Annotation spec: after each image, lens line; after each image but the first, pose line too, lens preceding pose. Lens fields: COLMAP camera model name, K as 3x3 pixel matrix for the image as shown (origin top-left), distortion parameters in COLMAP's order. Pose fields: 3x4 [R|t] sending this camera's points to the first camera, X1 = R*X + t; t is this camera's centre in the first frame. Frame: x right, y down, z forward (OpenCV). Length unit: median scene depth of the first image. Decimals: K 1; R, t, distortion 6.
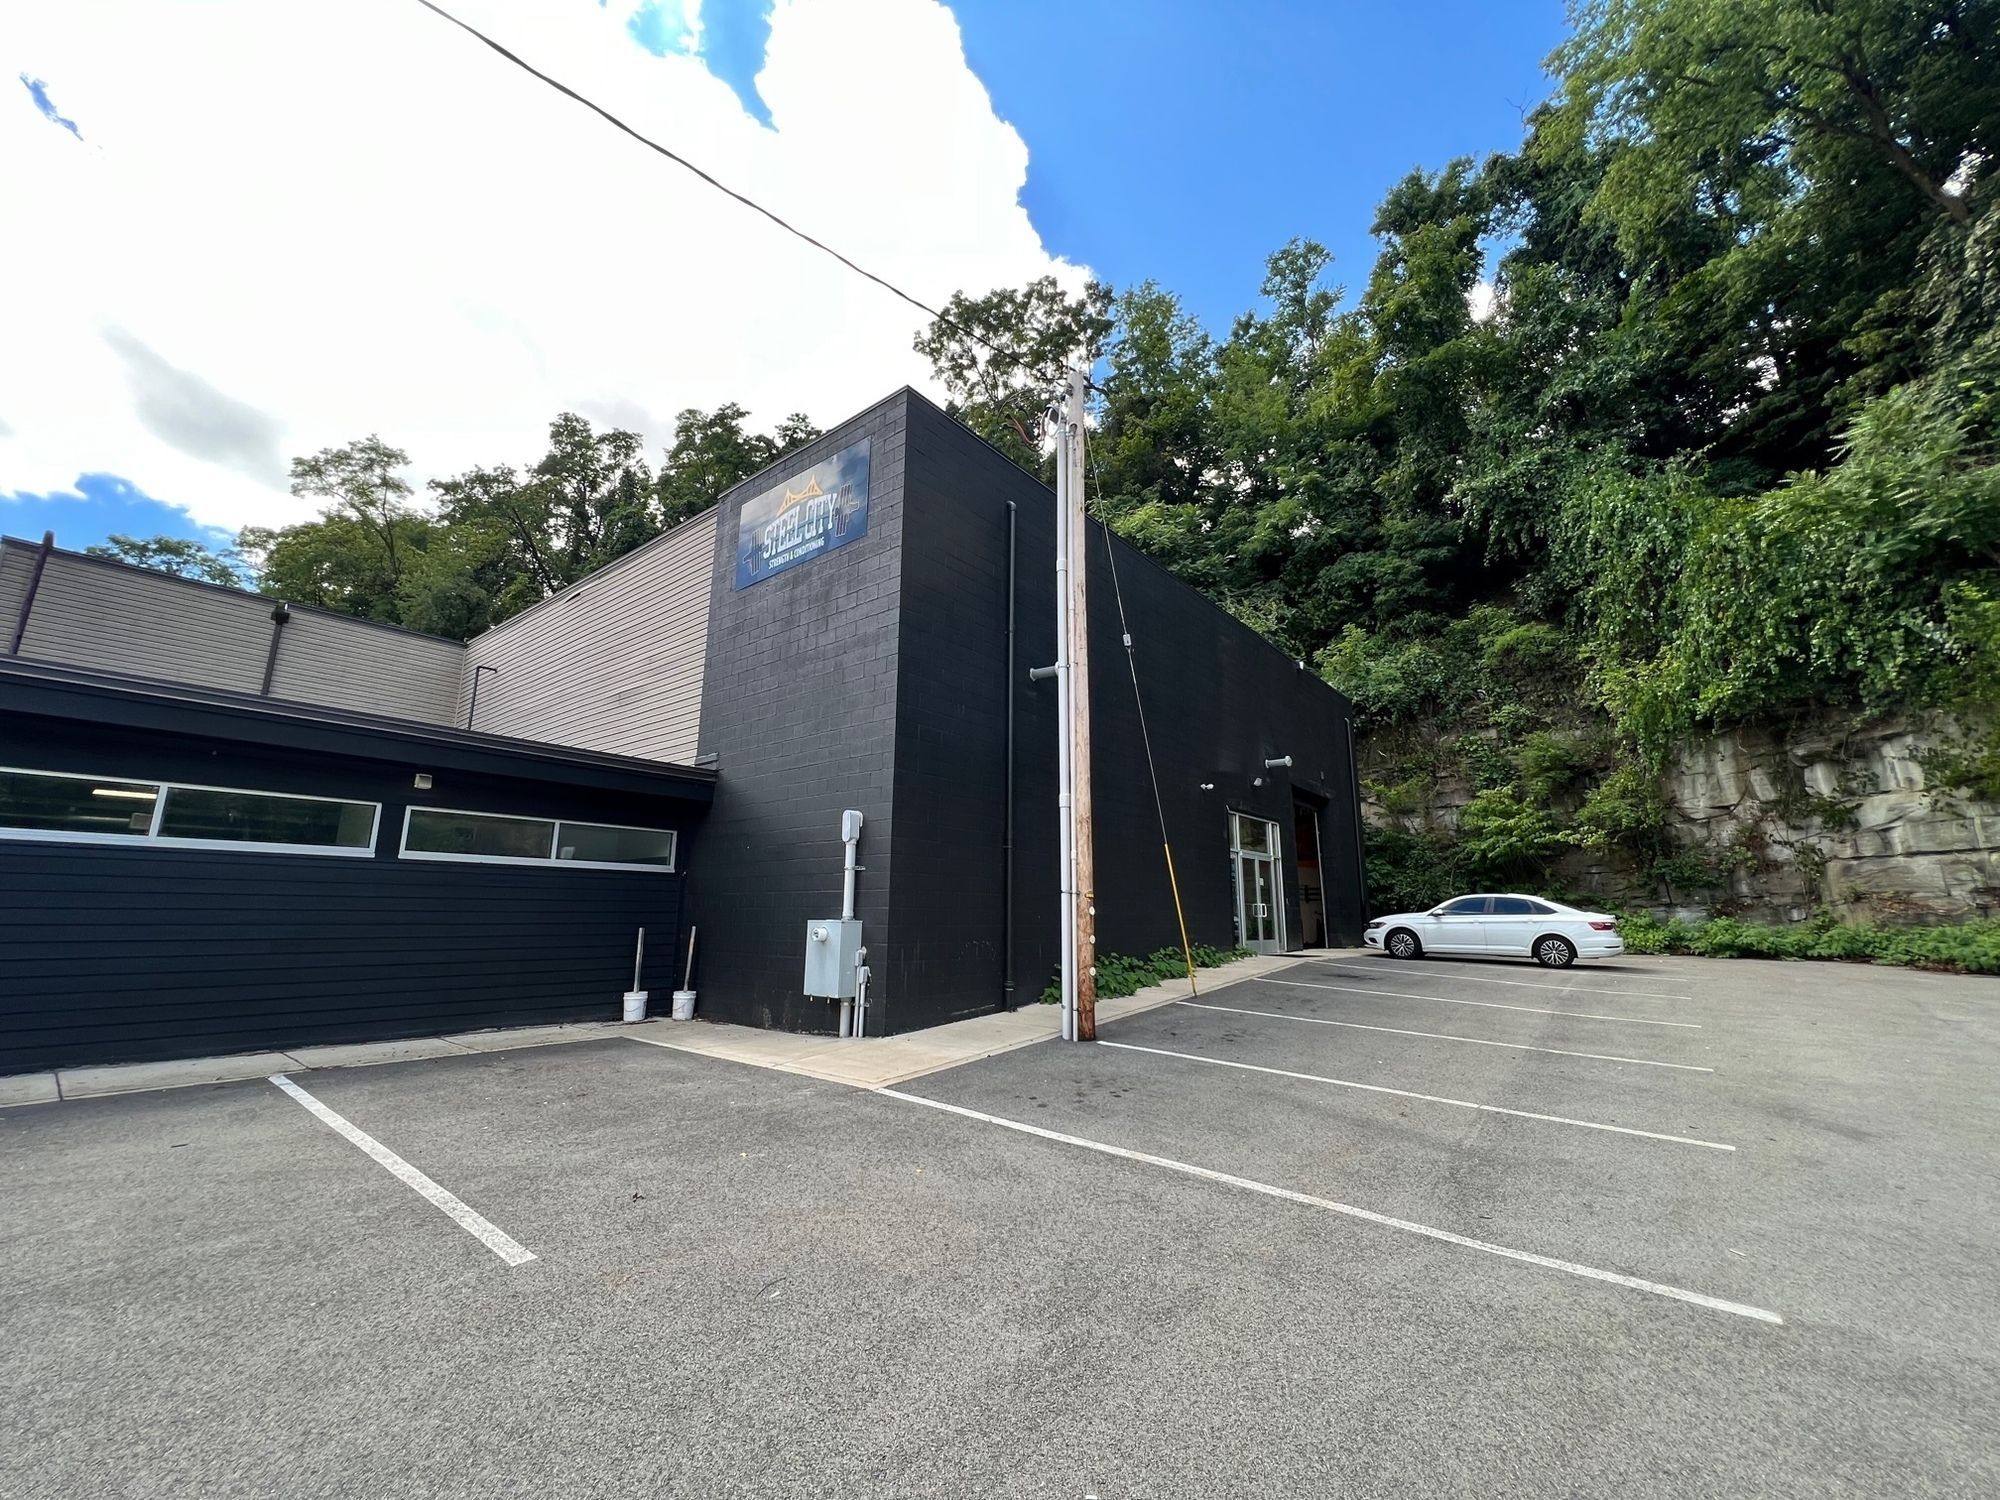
lens RADIAL K [[792.9, 0, 1000.0], [0, 792.9, 750.0], [0, 0, 1]] dist [-0.008520, 0.000170]
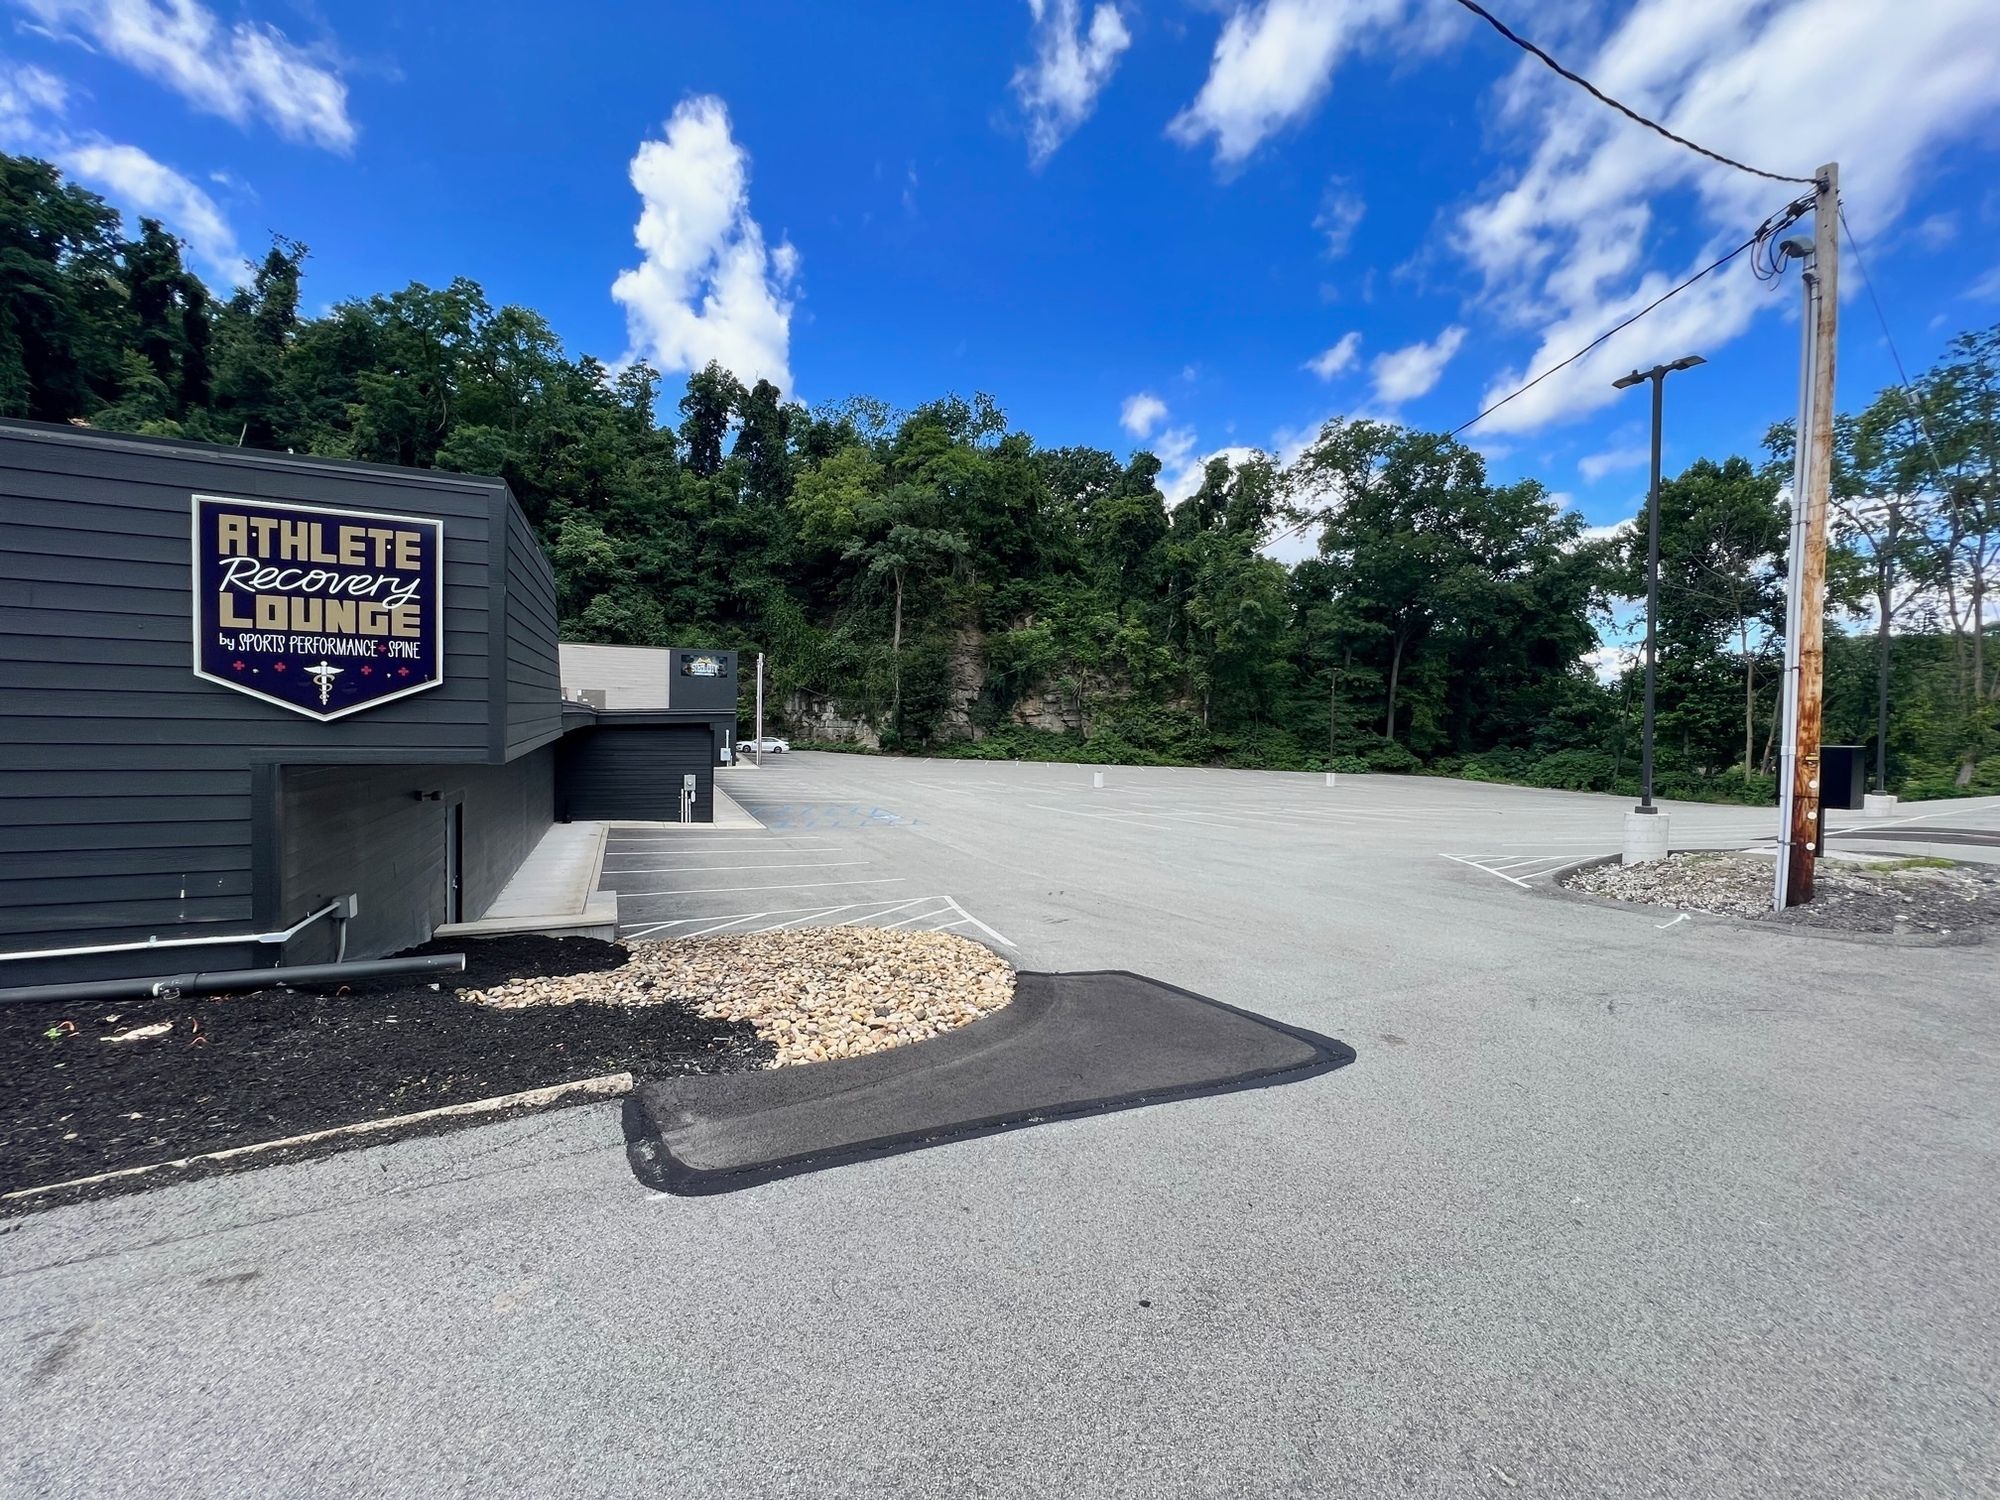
lens RADIAL K [[815.1, 0, 1000.0], [0, 815.1, 750.0], [0, 0, 1]] dist [-0.001410, 0.000182]
pose [[0.410346, -0.021691, 0.911672, -2.380167], [-0.215117, 0.969202, 0.119884, -0.452478], [-0.886195, -0.245310, 0.393042, -1.536504]]
